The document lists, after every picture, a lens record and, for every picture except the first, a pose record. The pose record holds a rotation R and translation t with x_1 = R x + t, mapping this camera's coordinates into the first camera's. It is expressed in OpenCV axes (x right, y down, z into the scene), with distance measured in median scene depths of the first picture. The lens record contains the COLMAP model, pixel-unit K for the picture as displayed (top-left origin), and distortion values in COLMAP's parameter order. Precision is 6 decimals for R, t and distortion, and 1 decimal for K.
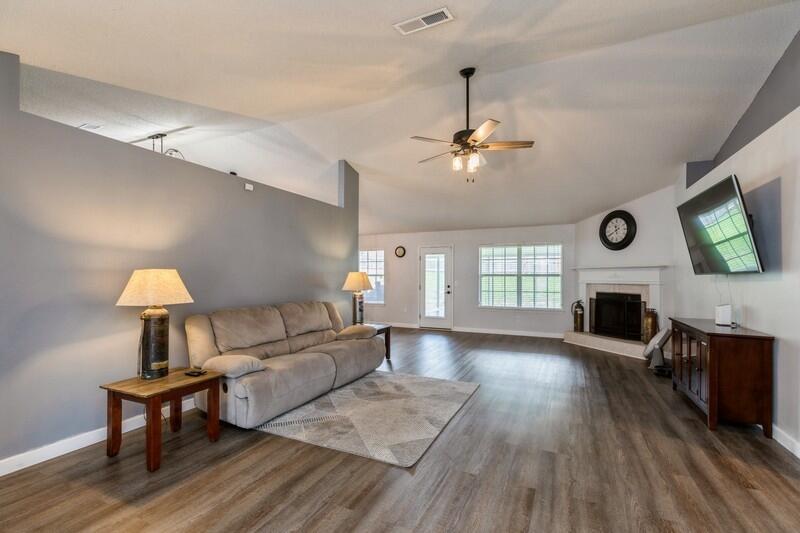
lens RADIAL K [[360.6, 0, 397.7], [0, 360.6, 272.0], [0, 0, 1]] dist [0.000422, 0.000121]
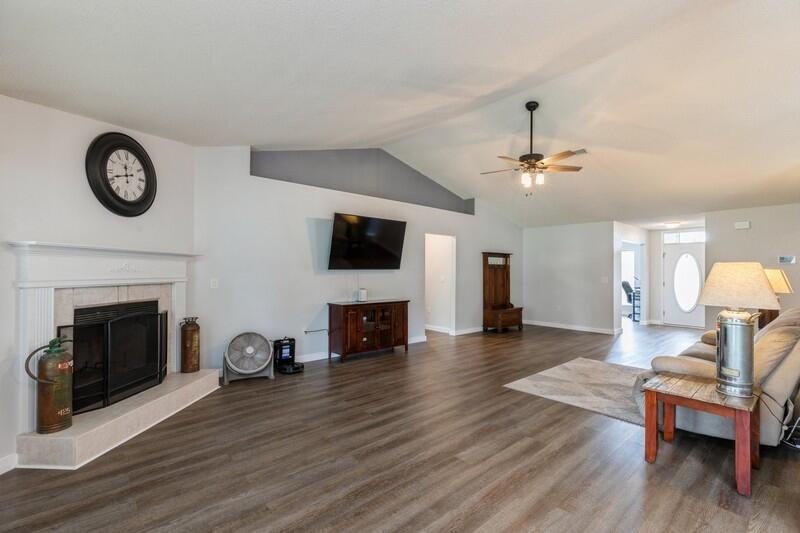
lens RADIAL K [[362.4, 0, 400.0], [0, 362.4, 266.5], [0, 0, 1]] dist [0.000370, -0.000075]
pose [[-0.920972, -0.001113, 0.389628, 0.075709], [-0.013663, 0.999473, -0.029439, 0.018575], [-0.389390, -0.032436, -0.920502, 1.385496]]
